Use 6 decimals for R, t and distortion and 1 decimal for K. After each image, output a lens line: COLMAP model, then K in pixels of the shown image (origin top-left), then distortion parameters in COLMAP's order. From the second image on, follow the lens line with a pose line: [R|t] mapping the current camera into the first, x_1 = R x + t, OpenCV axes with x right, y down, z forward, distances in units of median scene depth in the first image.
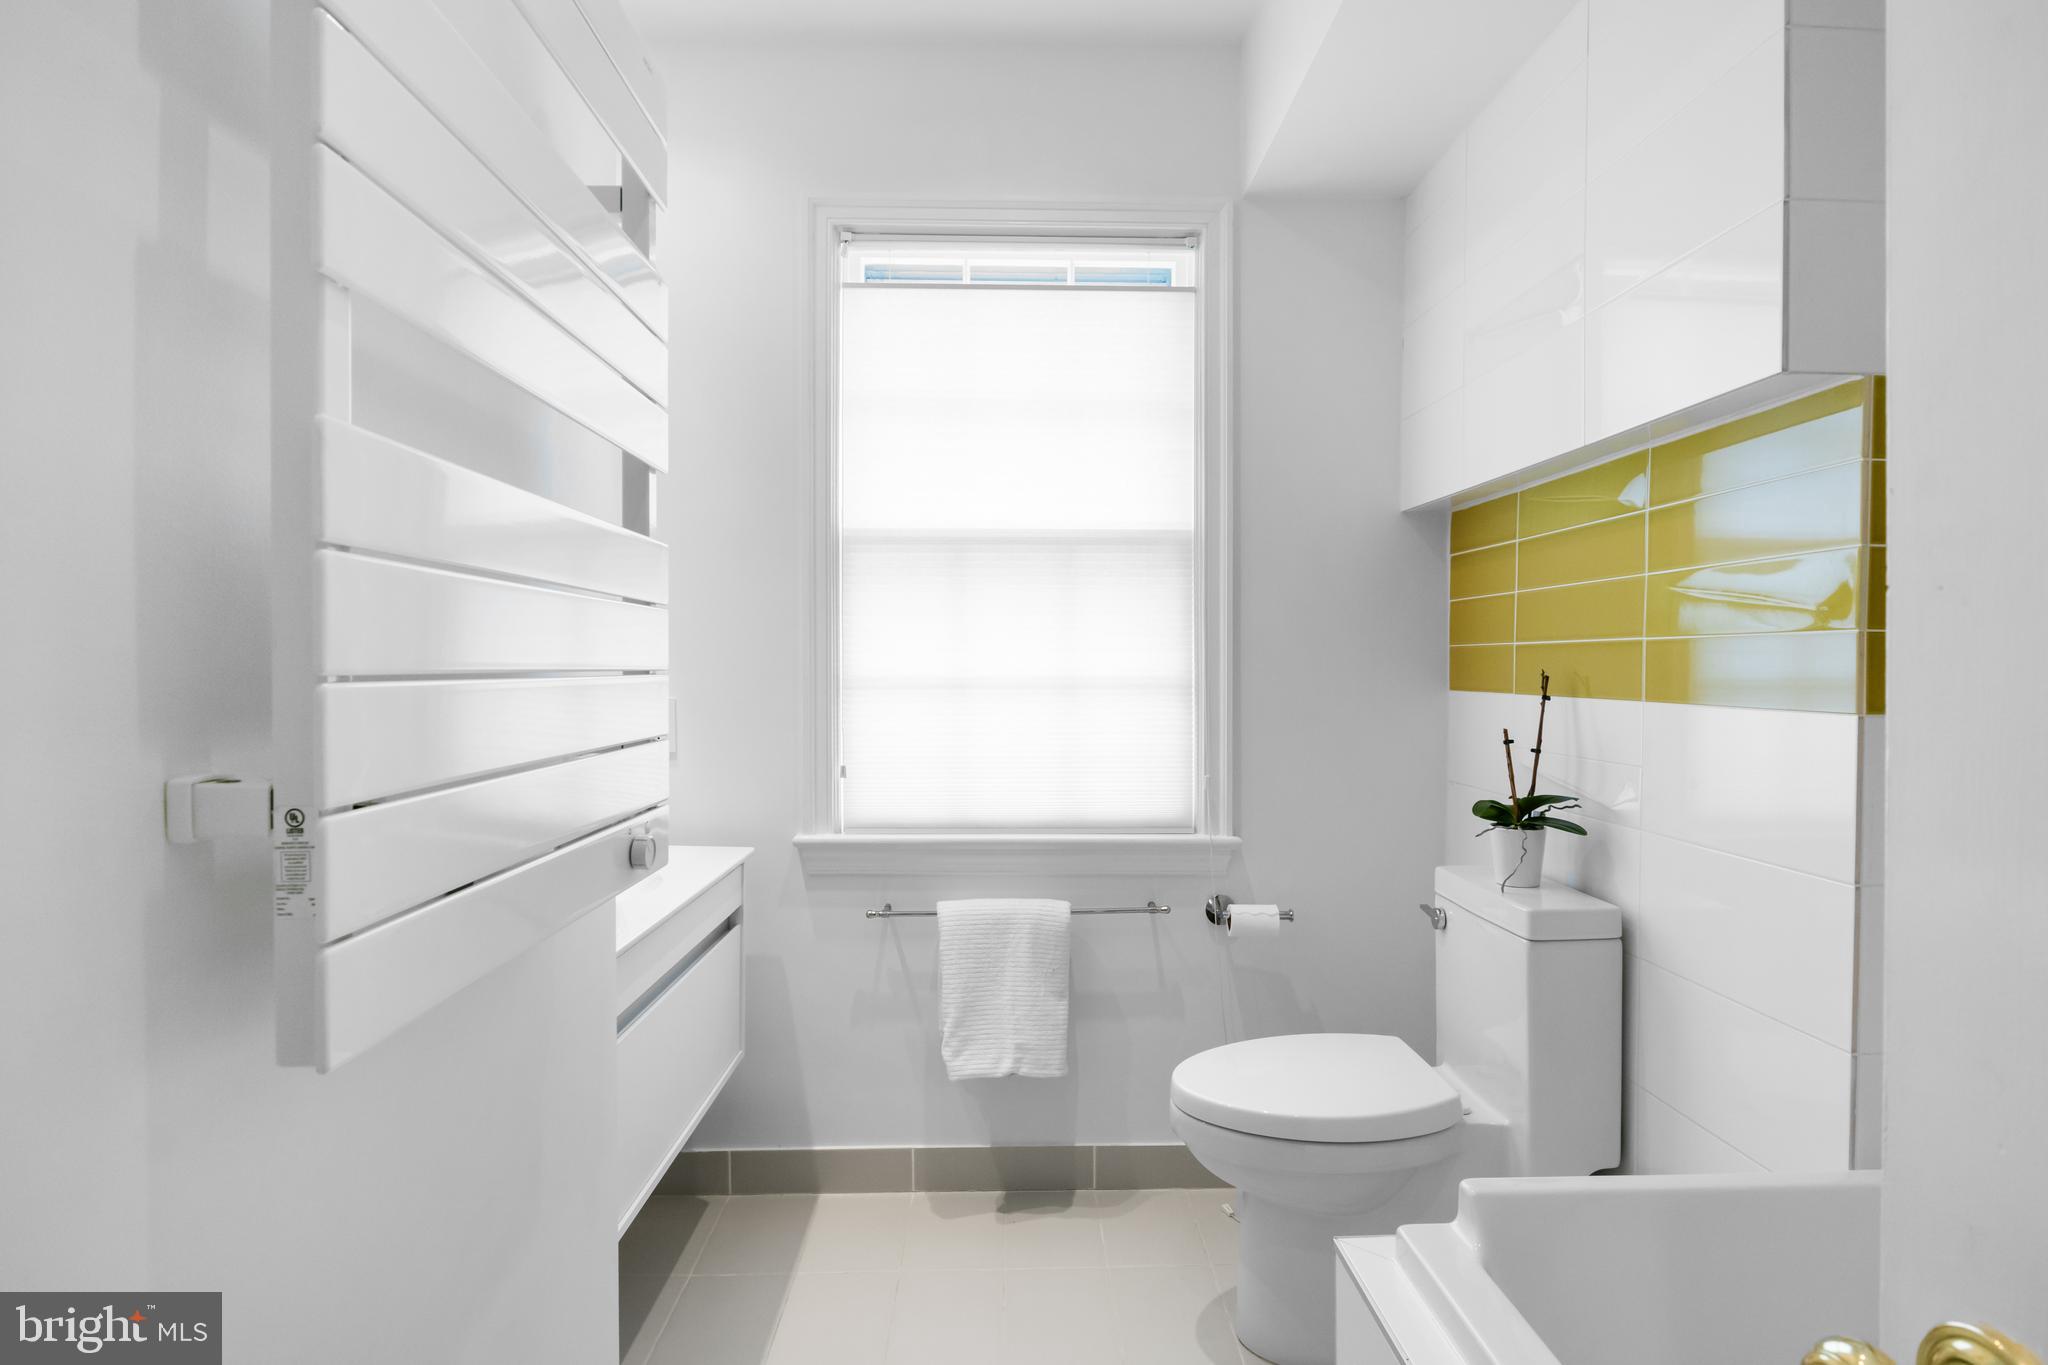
lens RADIAL K [[1033.0, 0, 1013.1], [0, 1033.0, 680.2], [0, 0, 1]] dist [-0.007129, -0.000479]
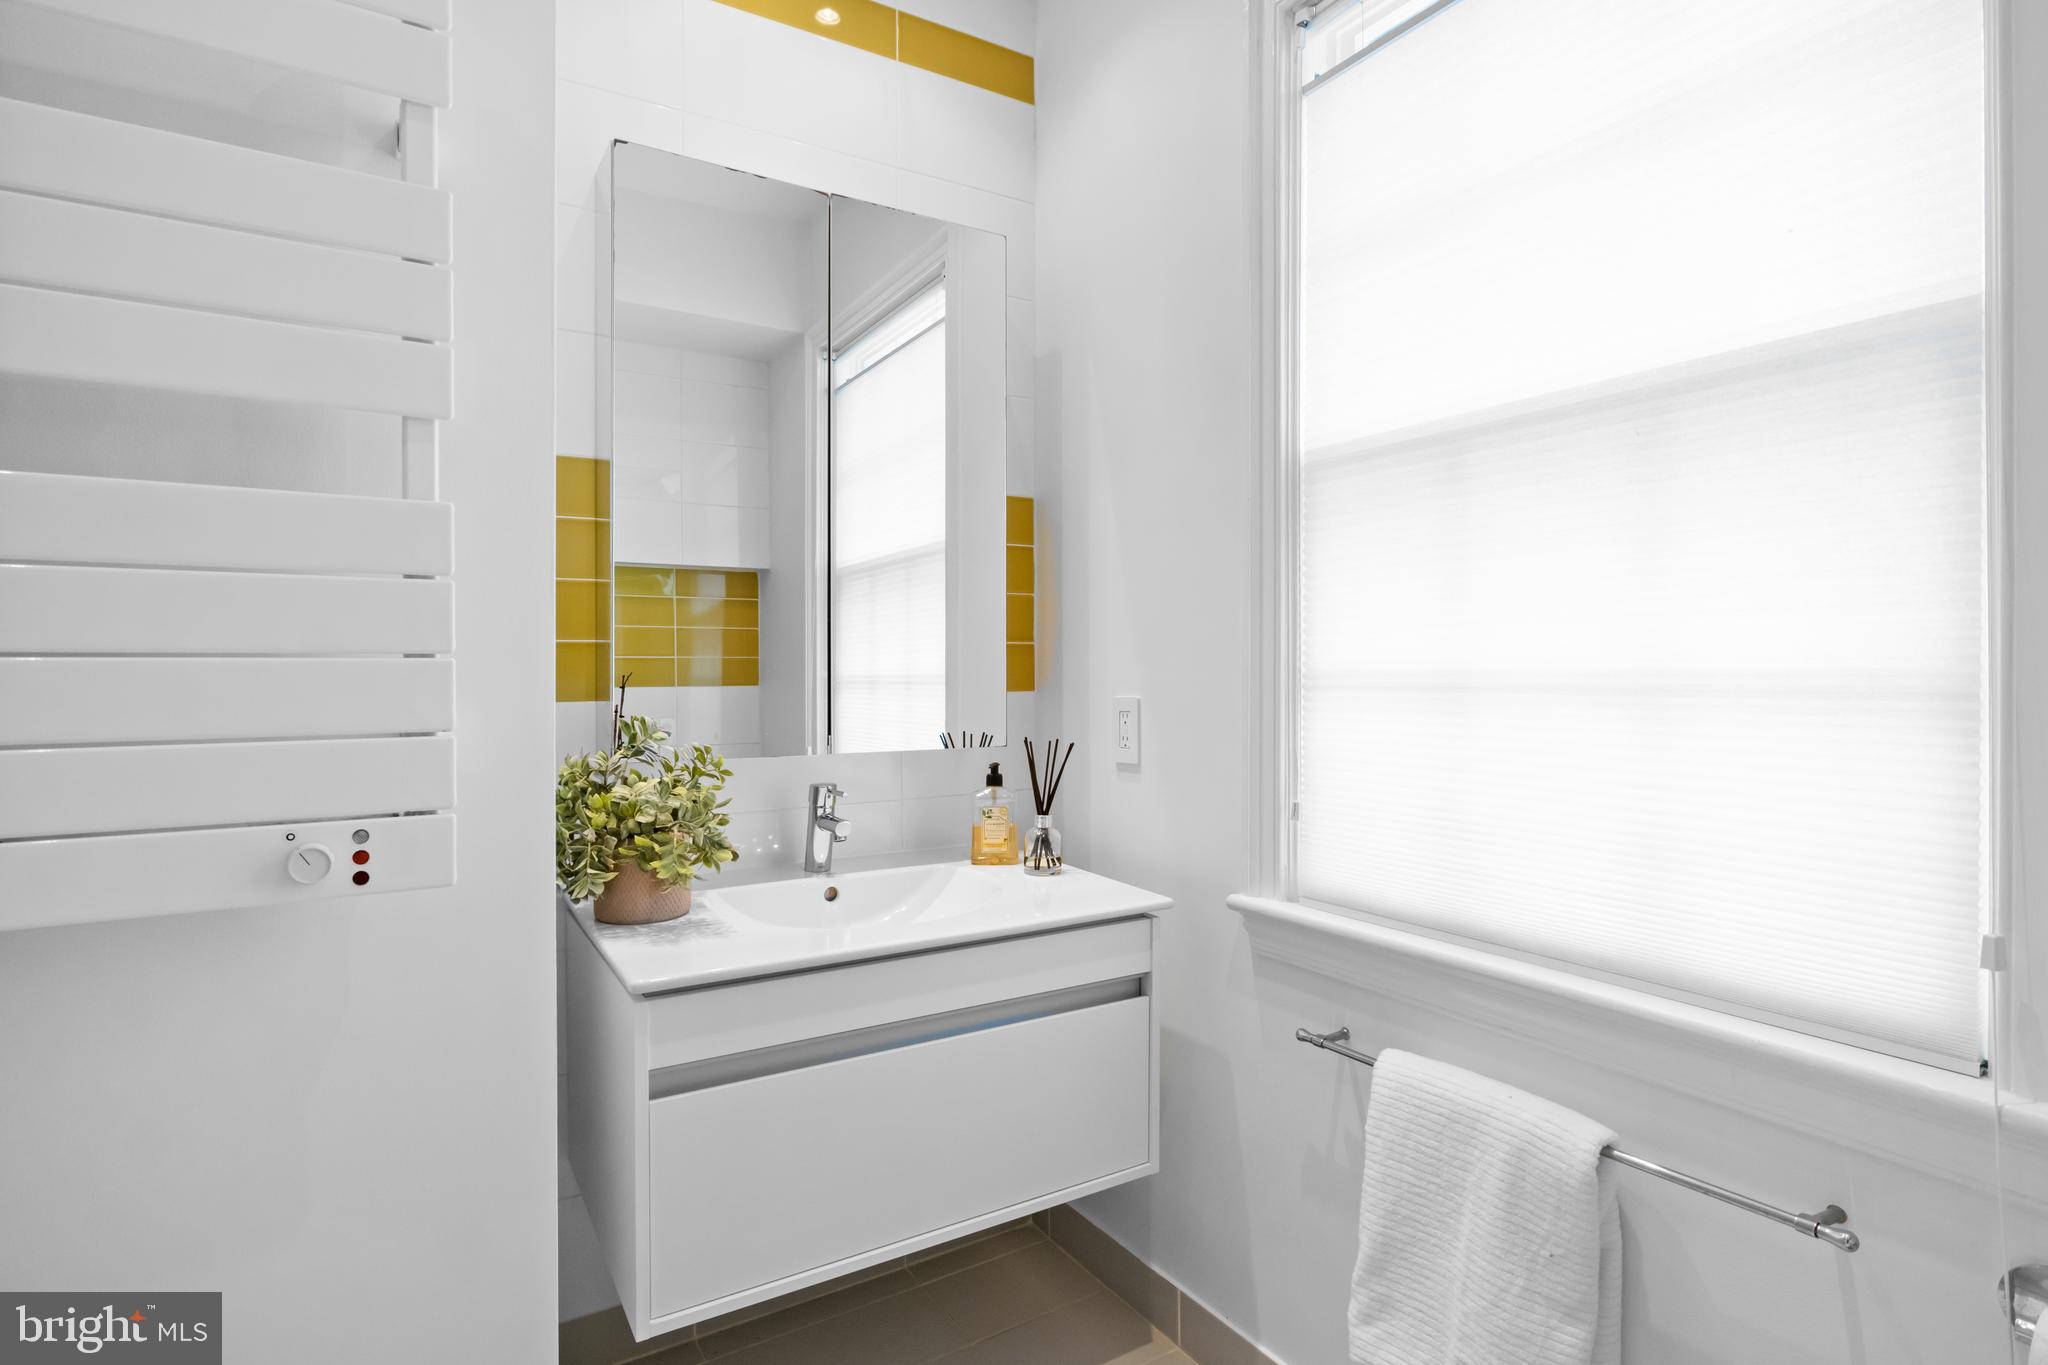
lens RADIAL K [[1033.0, 0, 1027.3], [0, 1033.0, 682.8], [0, 0, 1]] dist [-0.007129, -0.000479]
pose [[0.515311, 0.006373, -0.856980, 0.322049], [-0.010801, 0.999941, 0.000942, 0.005245], [0.856935, 0.008771, 0.515349, 0.504182]]
